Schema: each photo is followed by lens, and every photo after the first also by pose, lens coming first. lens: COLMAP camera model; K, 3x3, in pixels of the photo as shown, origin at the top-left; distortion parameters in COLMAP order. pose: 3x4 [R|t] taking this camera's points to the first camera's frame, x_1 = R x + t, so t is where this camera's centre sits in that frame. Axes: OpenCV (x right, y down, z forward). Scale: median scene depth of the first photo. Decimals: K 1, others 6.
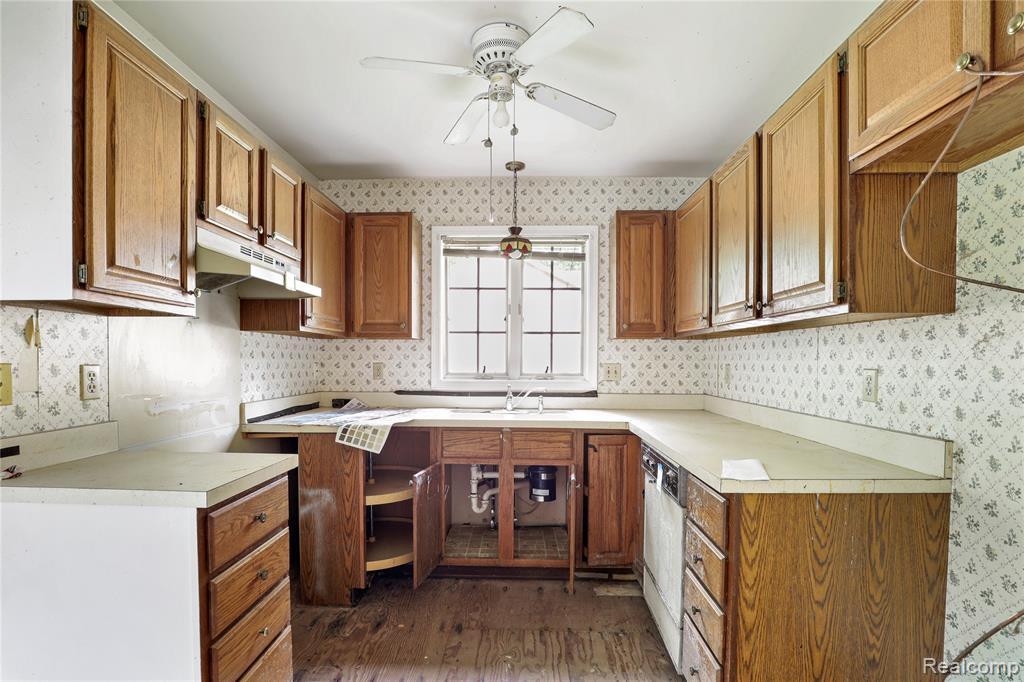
lens RADIAL K [[488.1, 0, 511.4], [0, 488.1, 372.3], [0, 0, 1]] dist [-0.037943, 0.006686]
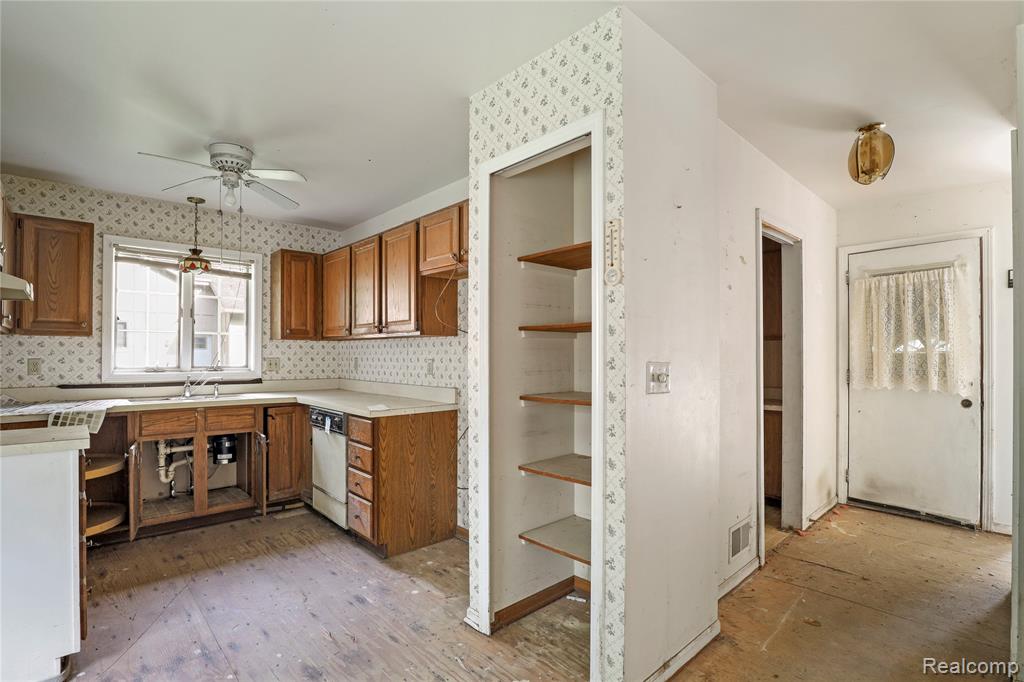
lens RADIAL K [[492.0, 0, 510.4], [0, 492.0, 352.4], [0, 0, 1]] dist [-0.034192, 0.007938]
pose [[0.709776, 0.000325, 0.704427, -0.320253], [0.019184, 0.999620, -0.019792, 0.007618], [-0.704166, 0.027561, 0.709500, -0.480089]]
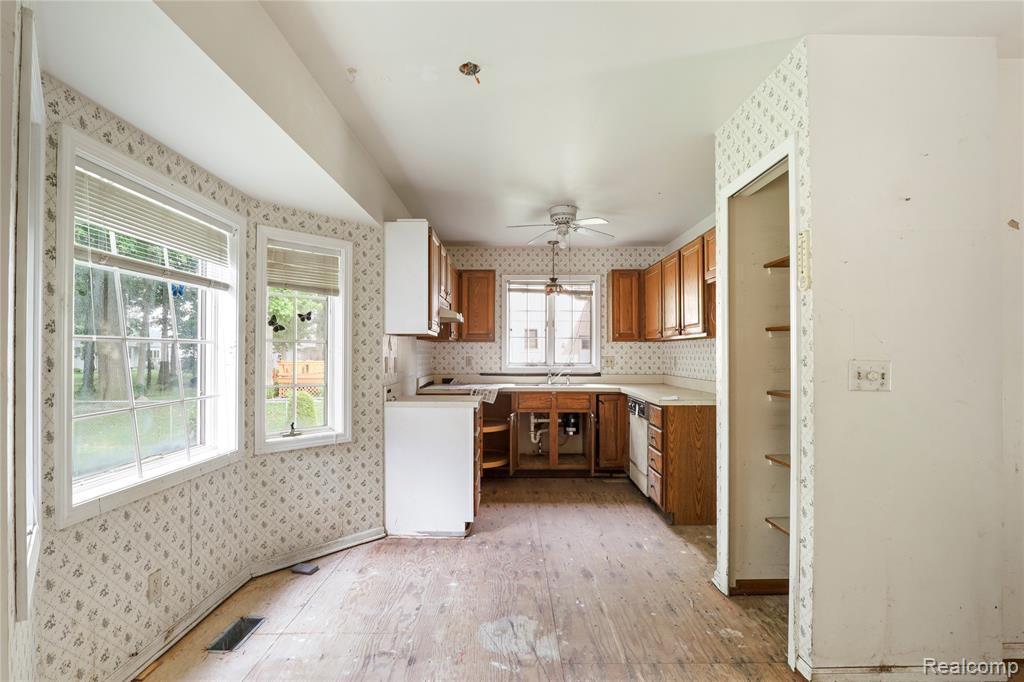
lens RADIAL K [[492.0, 0, 510.4], [0, 492.0, 352.4], [0, 0, 1]] dist [-0.034192, 0.007938]
pose [[0.999294, -0.003599, 0.037395, -0.228860], [0.004649, 0.999596, -0.028029, 0.016486], [-0.037279, 0.028183, 0.998907, -0.791274]]
